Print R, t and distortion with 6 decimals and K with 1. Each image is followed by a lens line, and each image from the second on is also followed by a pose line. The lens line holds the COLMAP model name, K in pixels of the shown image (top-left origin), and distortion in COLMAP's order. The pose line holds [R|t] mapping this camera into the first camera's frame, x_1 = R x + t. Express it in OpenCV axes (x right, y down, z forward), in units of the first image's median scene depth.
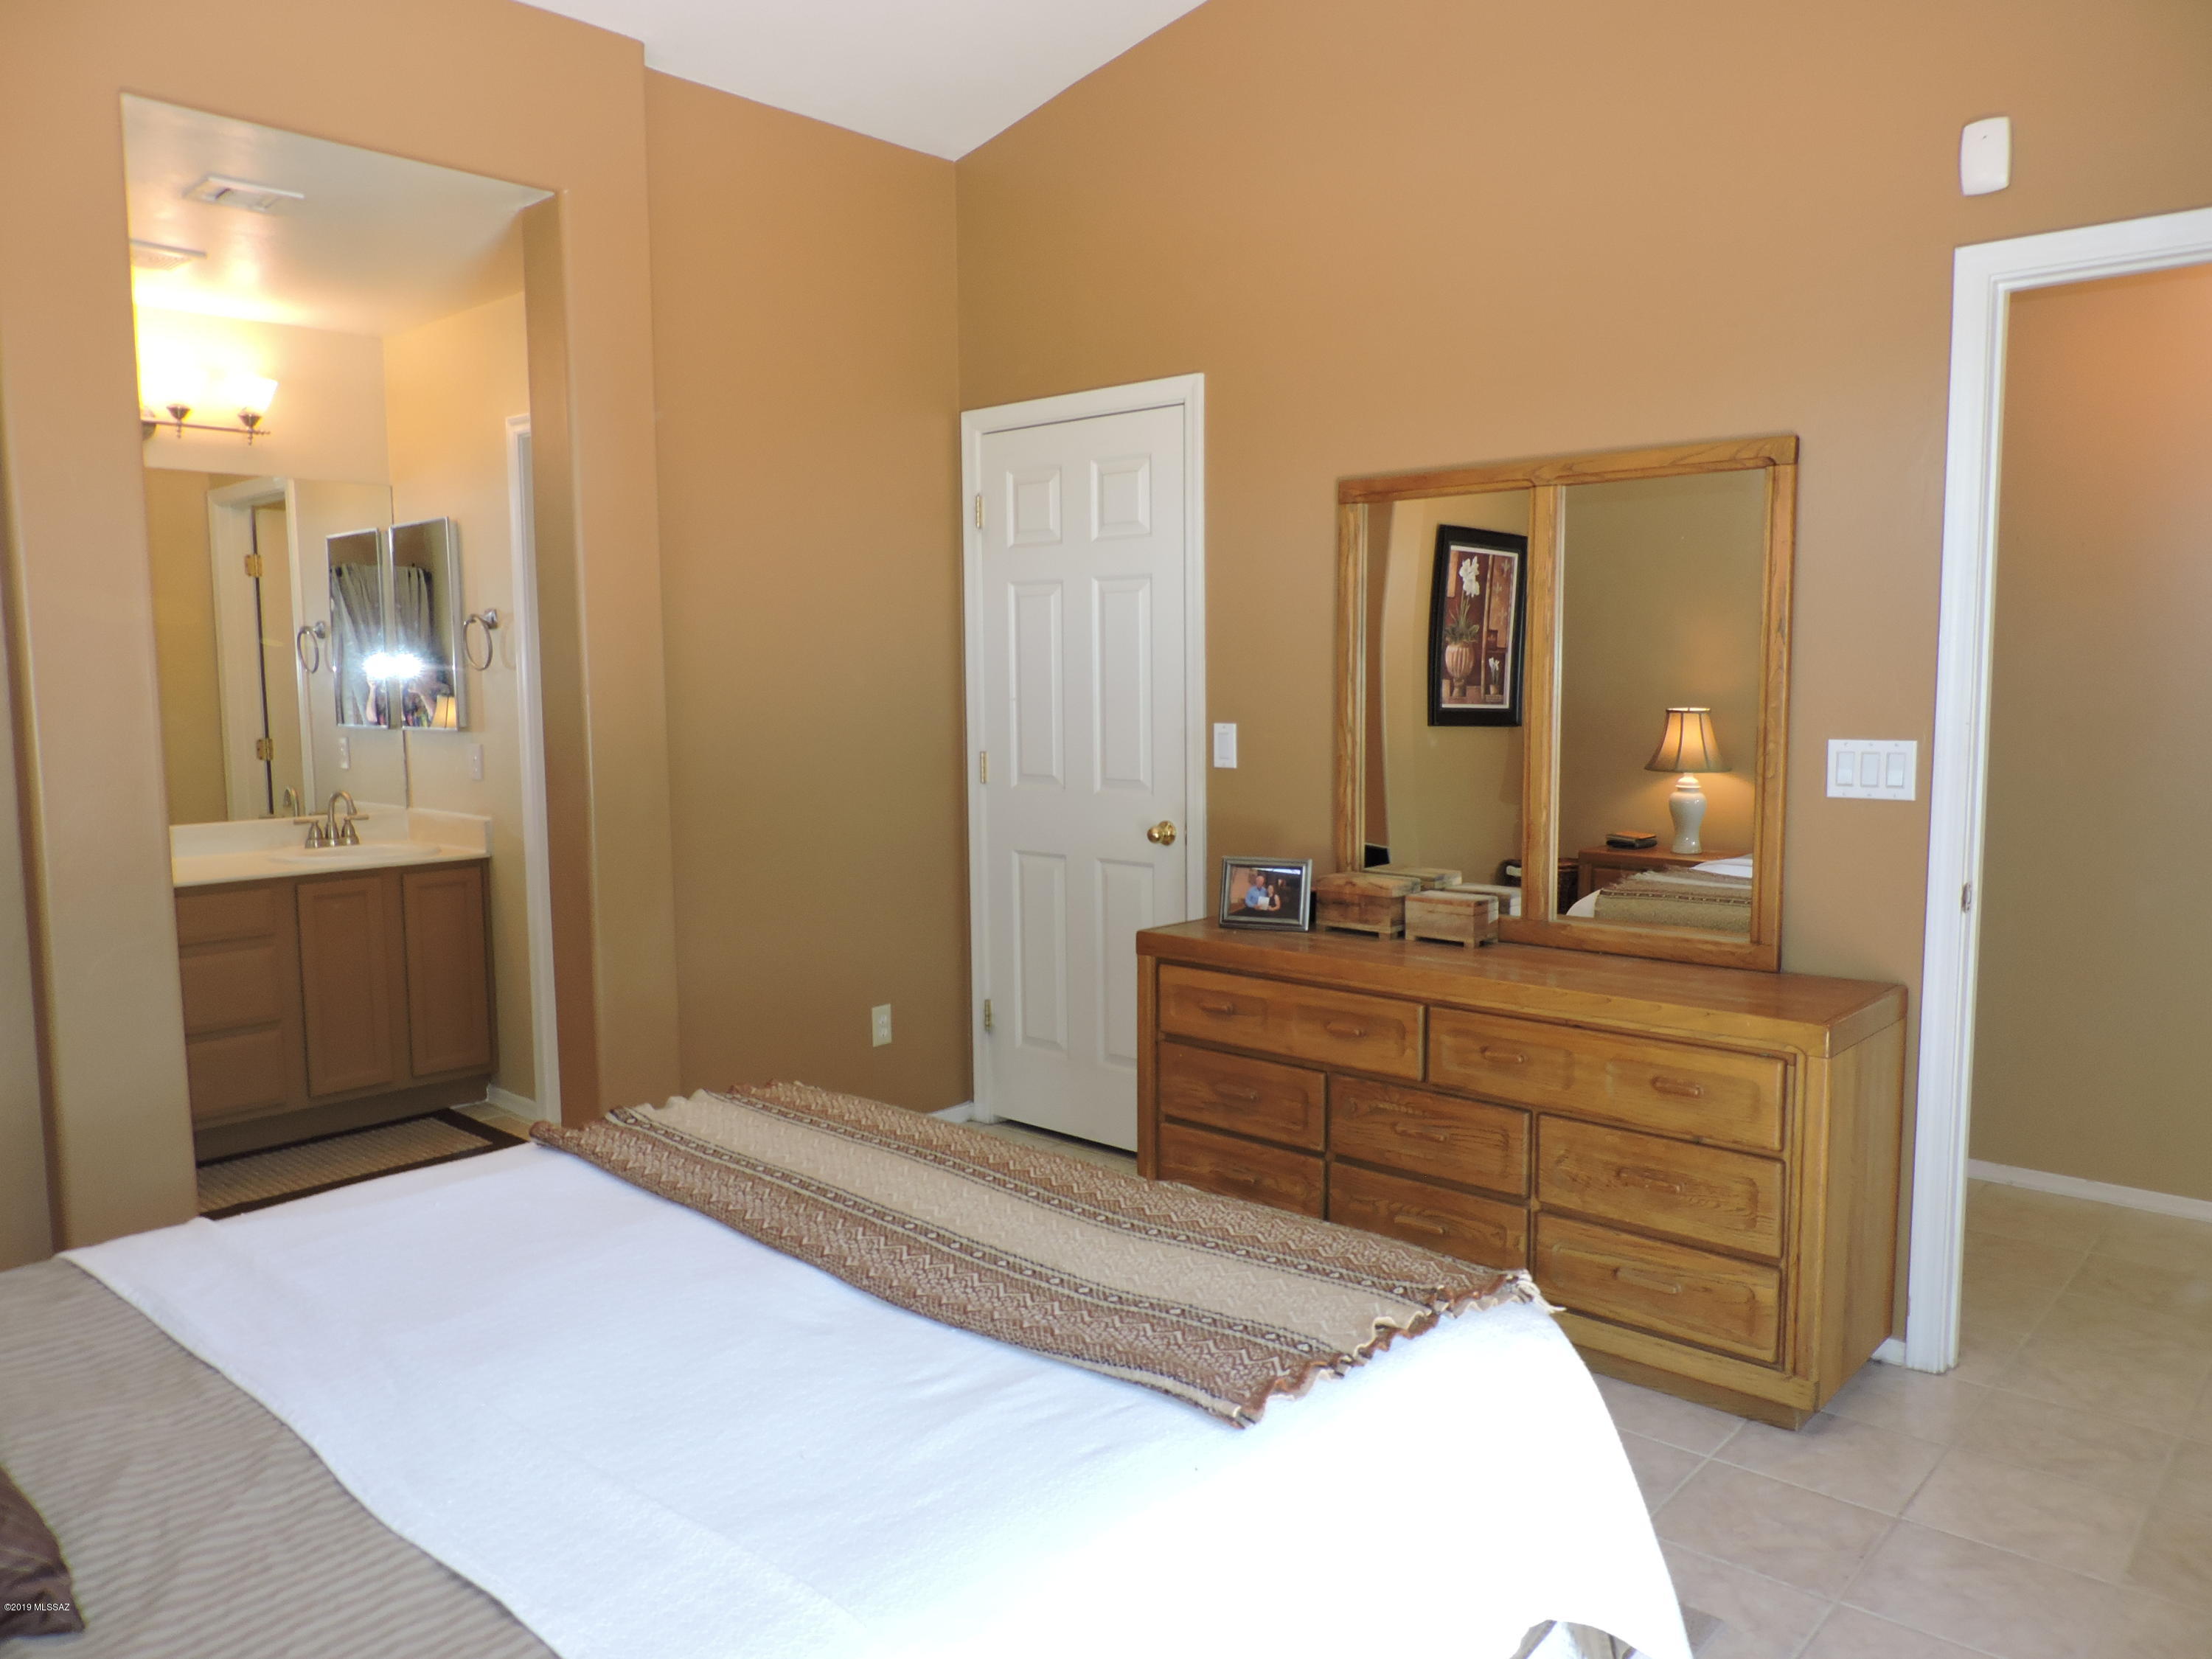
lens RADIAL K [[1582.8, 0, 1109.0], [0, 1582.8, 826.1], [0, 0, 1]] dist [-0.011256, -0.004124]
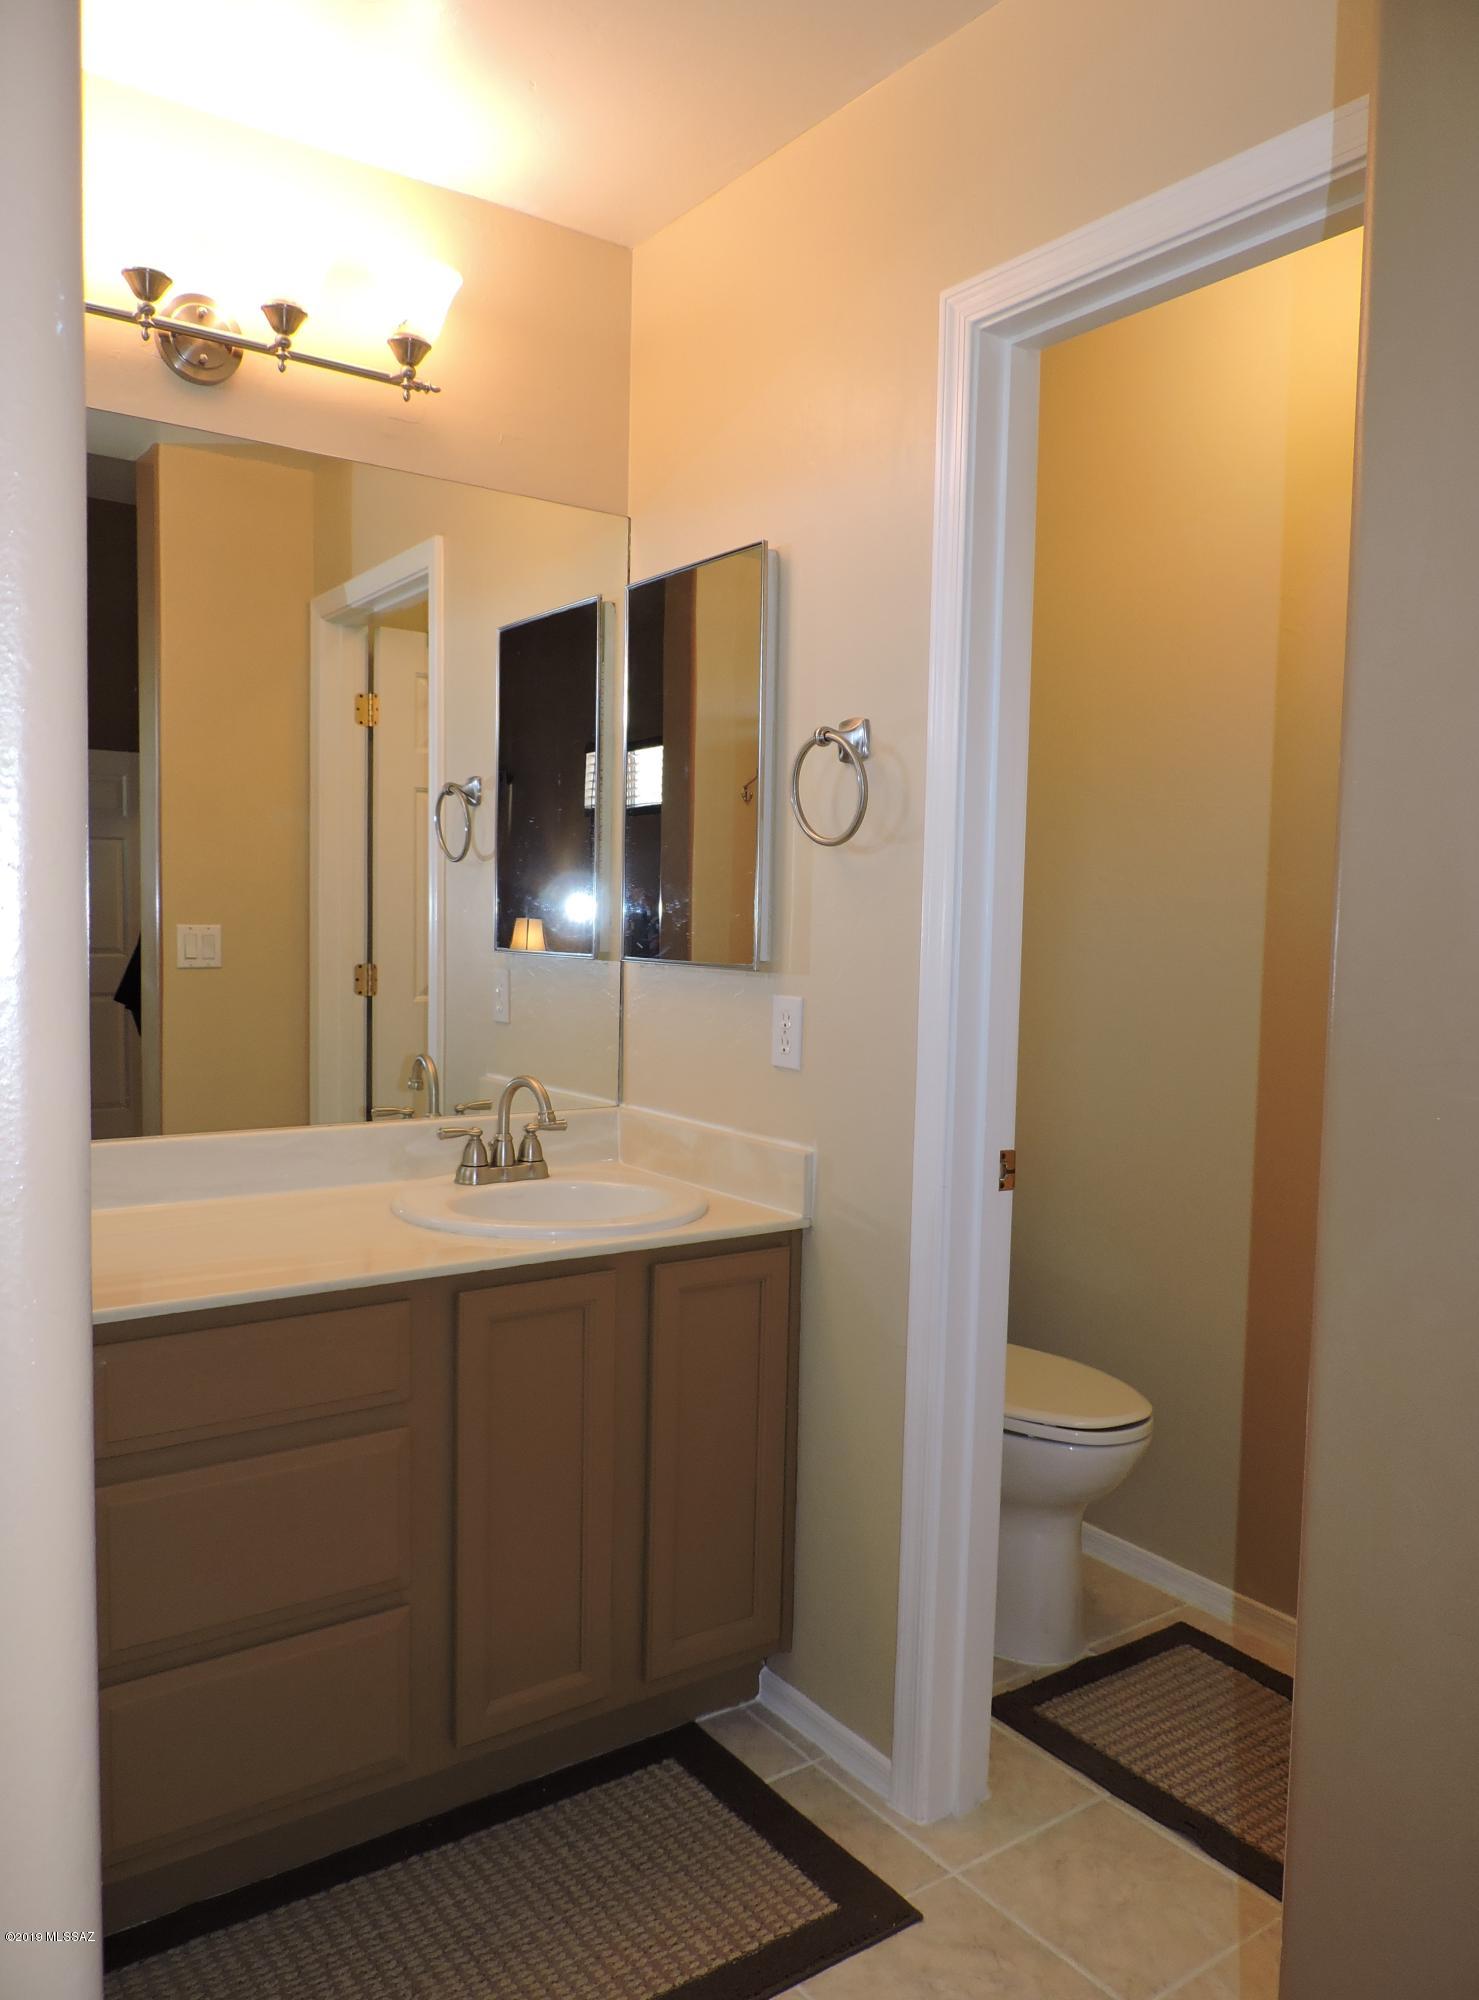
lens RADIAL K [[1431.1, 0, 738.0], [0, 1431.1, 999.3], [0, 0, 1]] dist [-0.011256, -0.004124]
pose [[0.977504, 0.042730, -0.206542, -0.331037], [-0.050997, 0.998090, -0.034866, -0.035469], [0.204657, 0.044615, 0.977816, 0.568987]]
